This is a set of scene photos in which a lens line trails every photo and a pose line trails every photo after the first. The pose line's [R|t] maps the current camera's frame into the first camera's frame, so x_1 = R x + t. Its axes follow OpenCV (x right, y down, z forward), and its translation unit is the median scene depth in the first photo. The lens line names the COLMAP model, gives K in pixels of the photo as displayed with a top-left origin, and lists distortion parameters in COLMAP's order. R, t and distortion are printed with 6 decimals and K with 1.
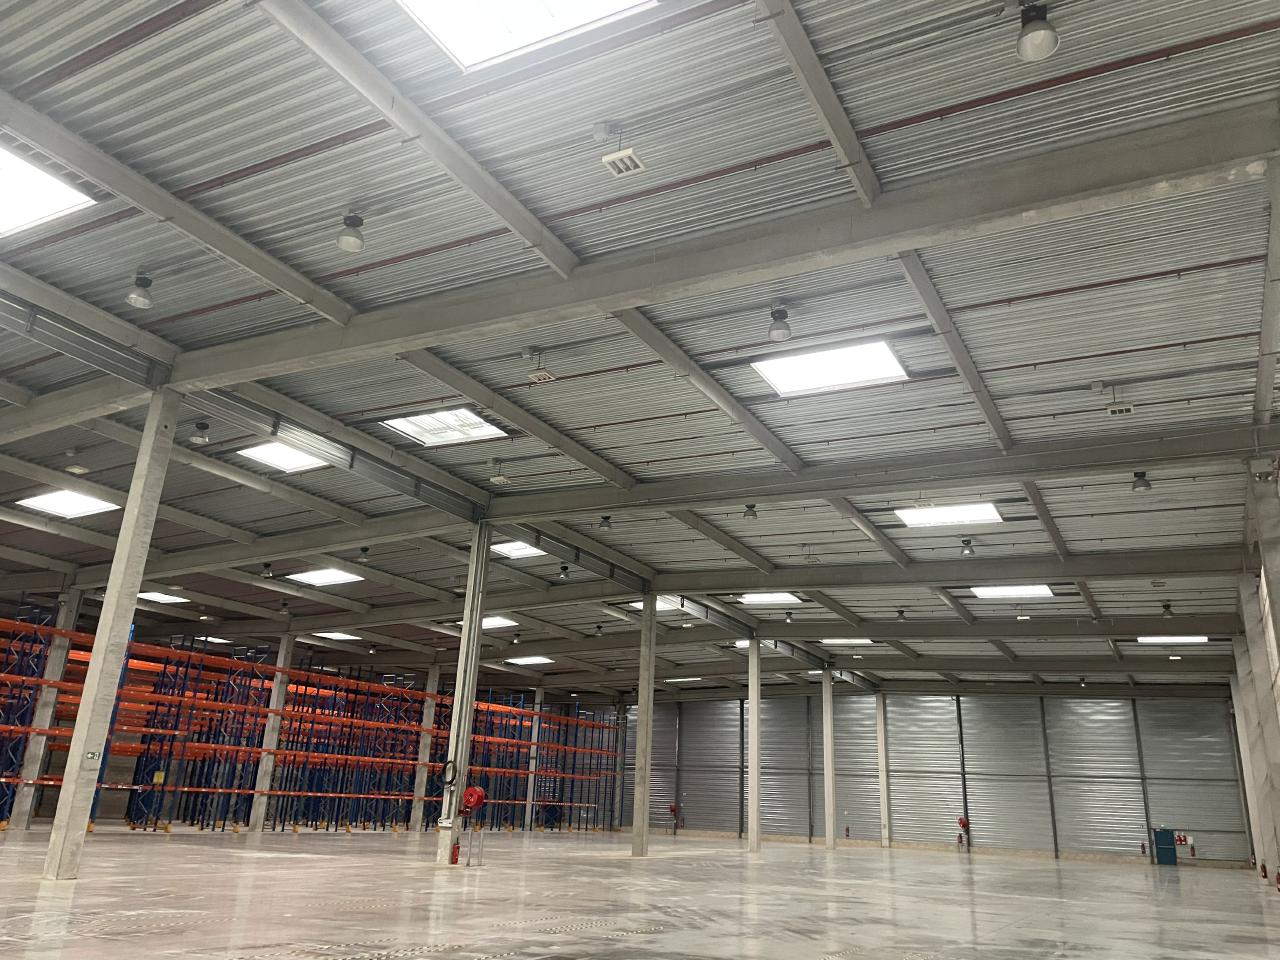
lens RADIAL K [[970.7, 0, 646.9], [0, 970.7, 478.2], [0, 0, 1]] dist [0.095100, -0.115390]
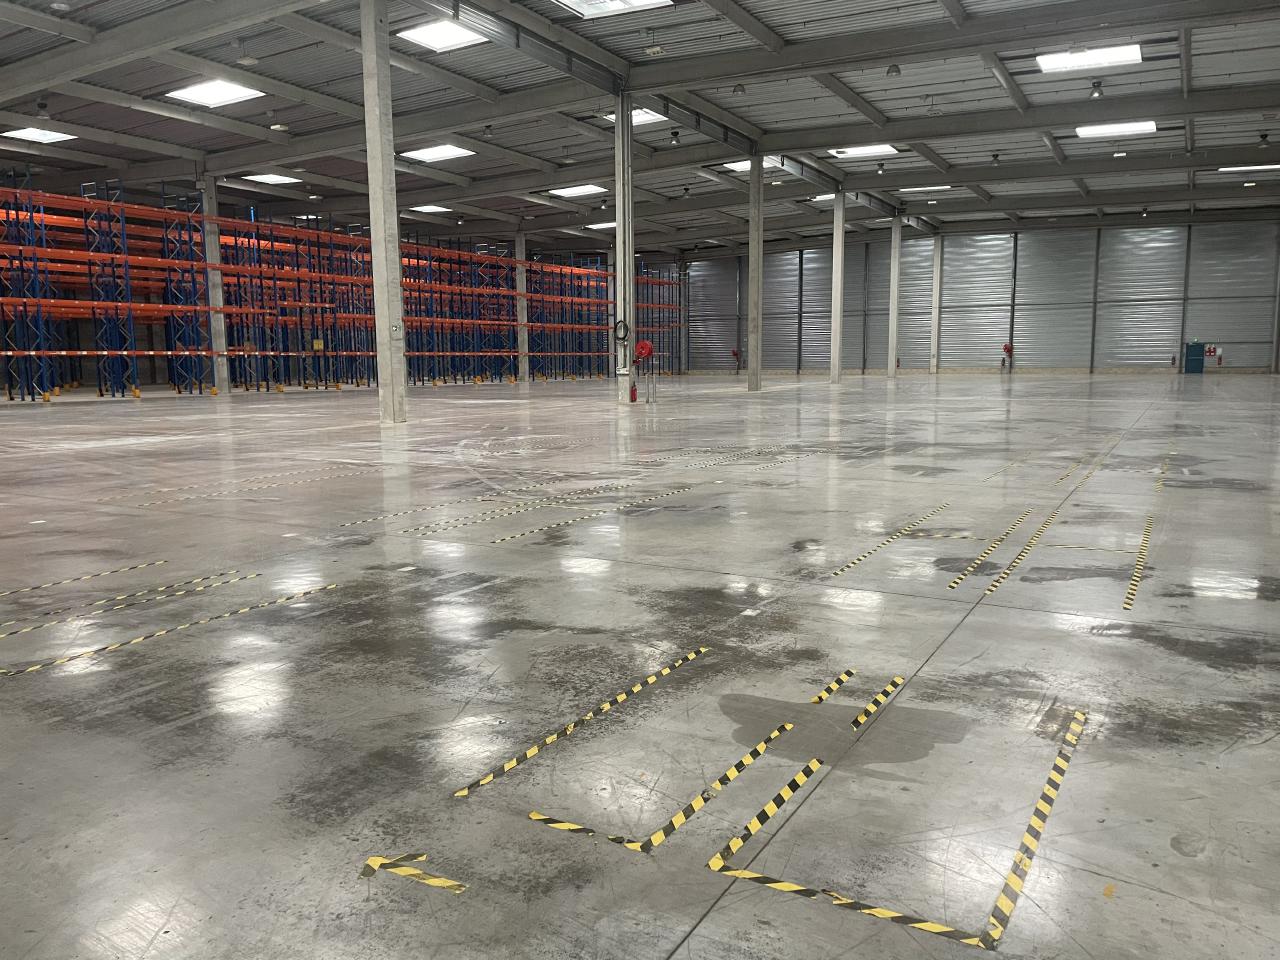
lens RADIAL K [[970.7, 0, 628.9], [0, 970.7, 468.1], [0, 0, 1]] dist [0.095100, -0.115390]
pose [[0.998558, -0.047017, -0.025894, -0.101148], [0.053569, 0.903444, 0.425346, -0.025215], [0.003396, -0.426120, 0.904660, -0.066993]]
